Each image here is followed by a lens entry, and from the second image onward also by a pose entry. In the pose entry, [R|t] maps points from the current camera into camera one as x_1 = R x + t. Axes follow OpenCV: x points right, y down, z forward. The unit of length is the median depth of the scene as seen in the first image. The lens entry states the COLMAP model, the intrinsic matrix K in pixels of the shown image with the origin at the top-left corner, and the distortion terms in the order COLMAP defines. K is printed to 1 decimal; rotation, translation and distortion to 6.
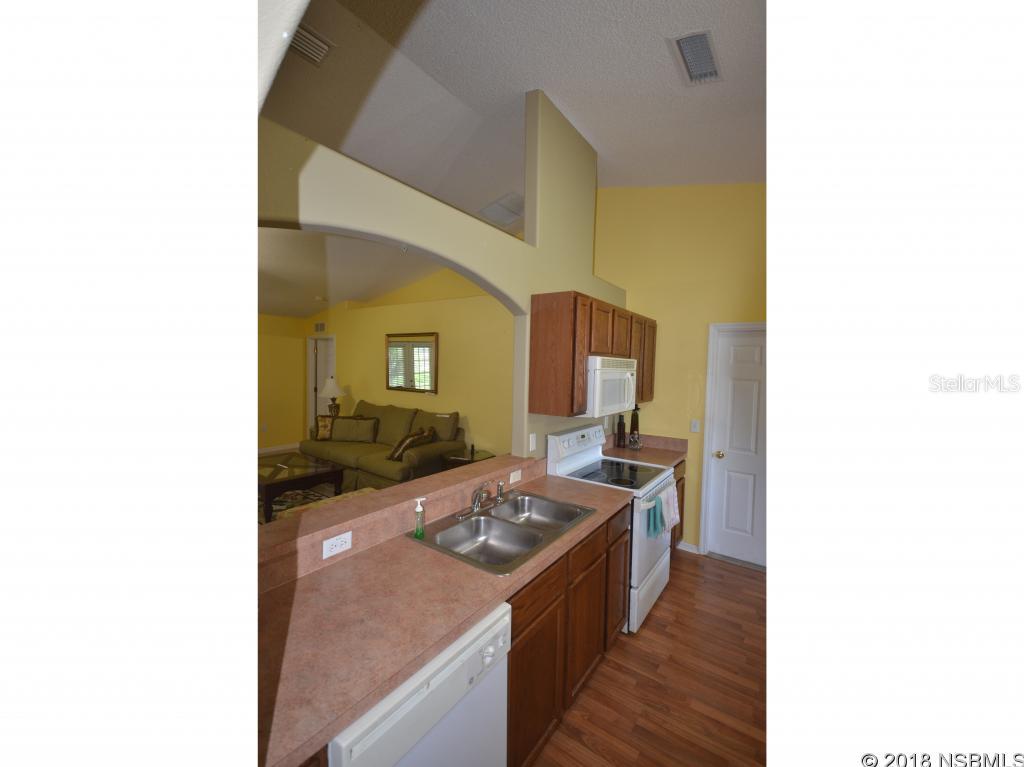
lens RADIAL K [[389.8, 0, 512.0], [0, 389.8, 383.5], [0, 0, 1]] dist [-0.000894, -0.000381]
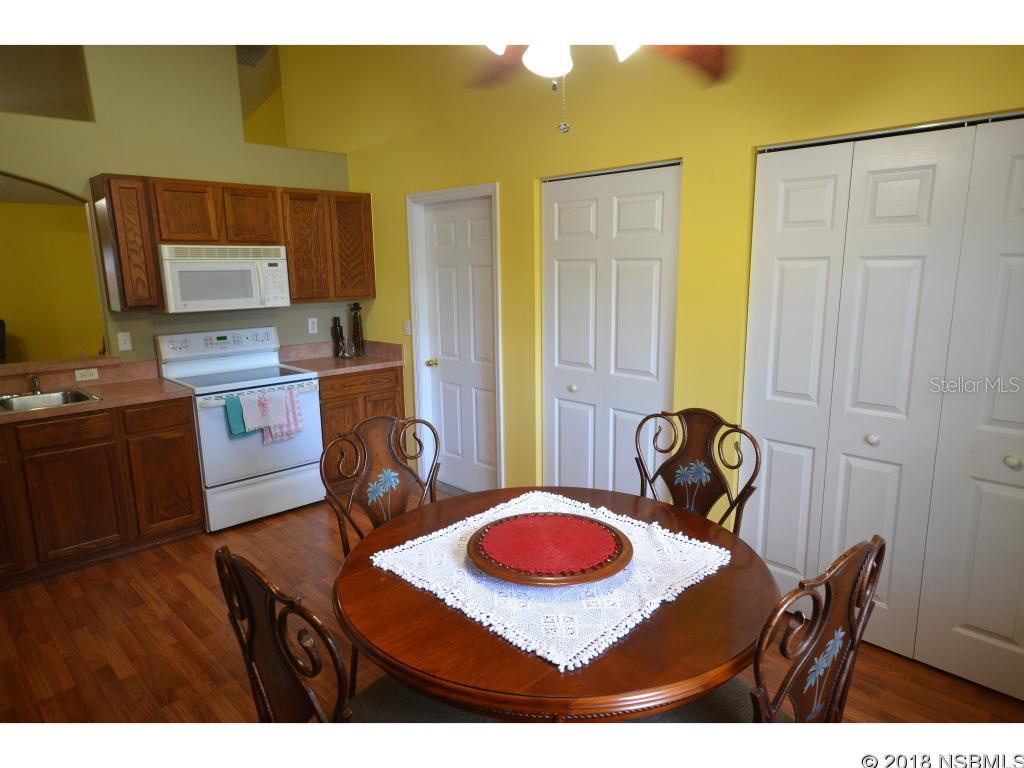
lens RADIAL K [[654.0, 0, 543.9], [0, 654.0, 389.7], [0, 0, 1]] dist [0.001430, 0.000996]
pose [[0.988778, -0.005723, -0.149282, 1.456717], [0.027427, 0.989235, 0.143743, 0.076710], [0.146852, -0.146225, 0.978291, -0.453139]]
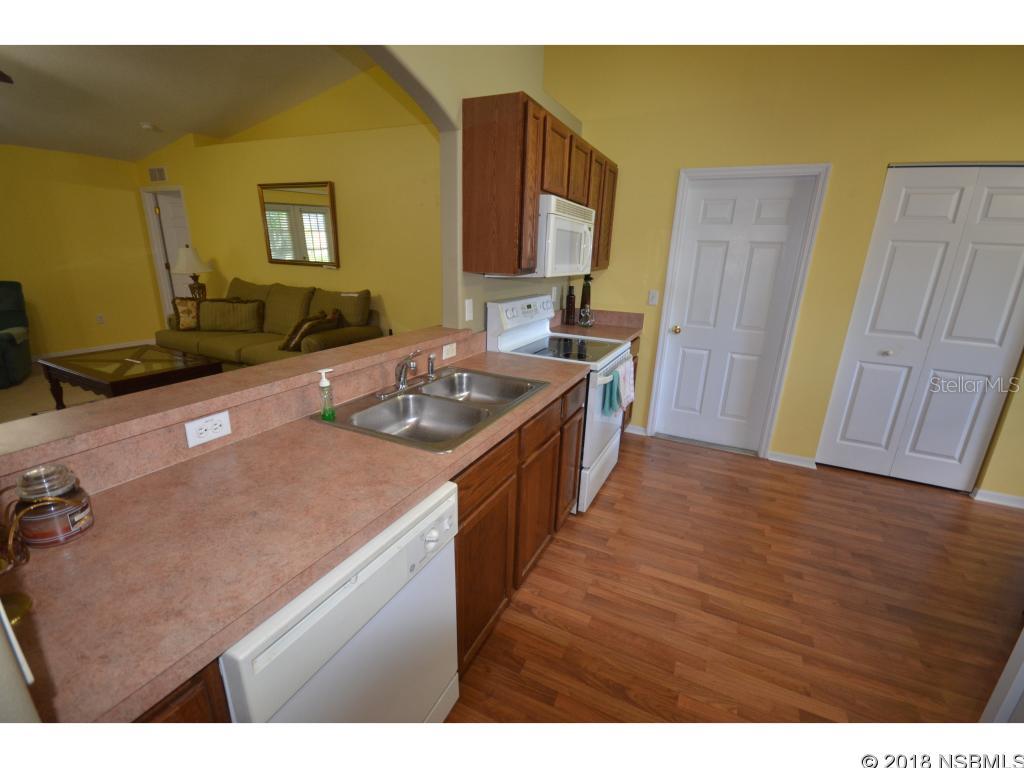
lens RADIAL K [[444.5, 0, 517.1], [0, 444.5, 390.2], [0, 0, 1]] dist [-0.017427, 0.000215]
pose [[0.983770, -0.041933, 0.174466, -0.017844], [-0.004676, 0.965988, 0.258545, 0.083563], [-0.179374, -0.255165, 0.950114, 0.091827]]
